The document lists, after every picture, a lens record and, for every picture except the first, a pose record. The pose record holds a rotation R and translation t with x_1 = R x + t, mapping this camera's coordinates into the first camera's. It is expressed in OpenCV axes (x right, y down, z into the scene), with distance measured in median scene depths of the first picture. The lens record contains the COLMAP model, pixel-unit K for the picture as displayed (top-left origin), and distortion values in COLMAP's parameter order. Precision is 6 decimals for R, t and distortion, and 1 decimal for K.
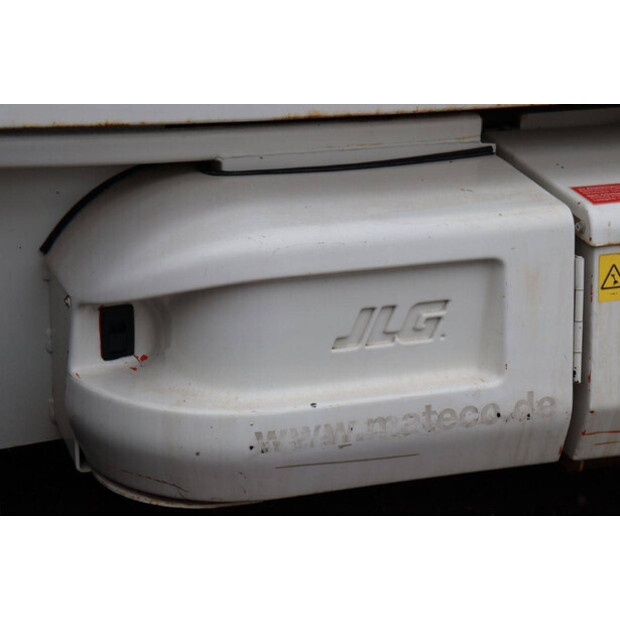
lens RADIAL K [[1463.0, 0, 318.0], [0, 1463.0, 309.7], [0, 0, 1]] dist [0.442808, -0.249737]
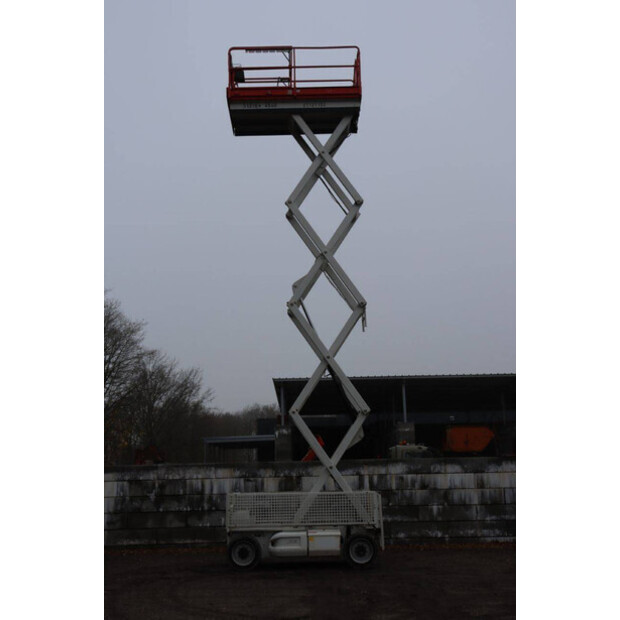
lens RADIAL K [[830.1, 0, 310.0], [0, 830.1, 310.0], [0, 0, 1]] dist [0.039338, 0.098573]
pose [[0.948116, -0.096028, -0.303075, 2.534422], [-0.065019, 0.874577, -0.480507, 1.679715], [0.311205, 0.475283, 0.822957, -5.756934]]
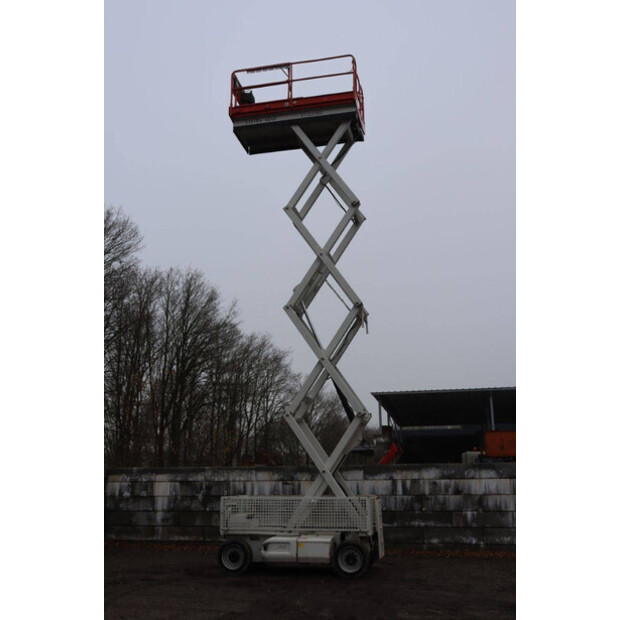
lens RADIAL K [[666.7, 0, 310.0], [0, 666.7, 310.0], [0, 0, 1]] dist [-0.038533, 0.019107]
pose [[0.853268, -0.149920, -0.499457, 3.304633], [-0.143954, 0.852847, -0.501926, 1.060736], [0.501209, 0.500176, 0.706126, -3.794941]]
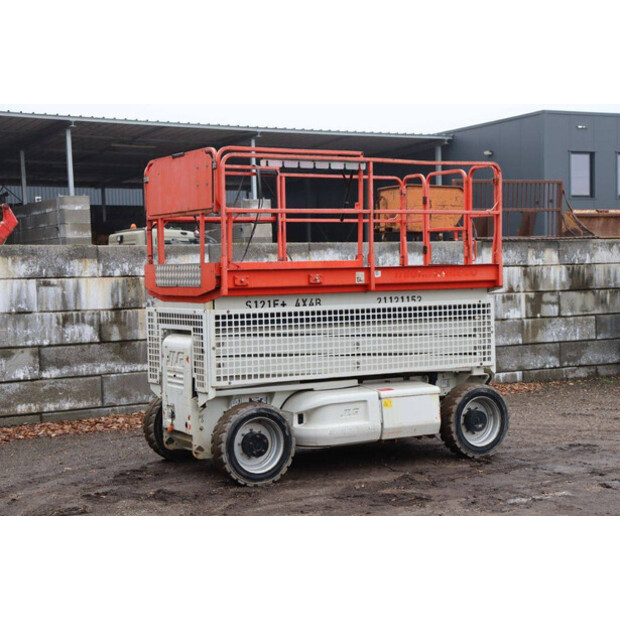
lens RADIAL K [[1116.7, 0, 310.0], [0, 1116.7, 310.0], [0, 0, 1]] dist [0.209568, 0.127406]
pose [[0.980579, -0.047018, 0.190404, -0.884537], [0.099189, 0.956415, -0.274649, 0.784437], [-0.169192, 0.288201, 0.942504, -3.094575]]
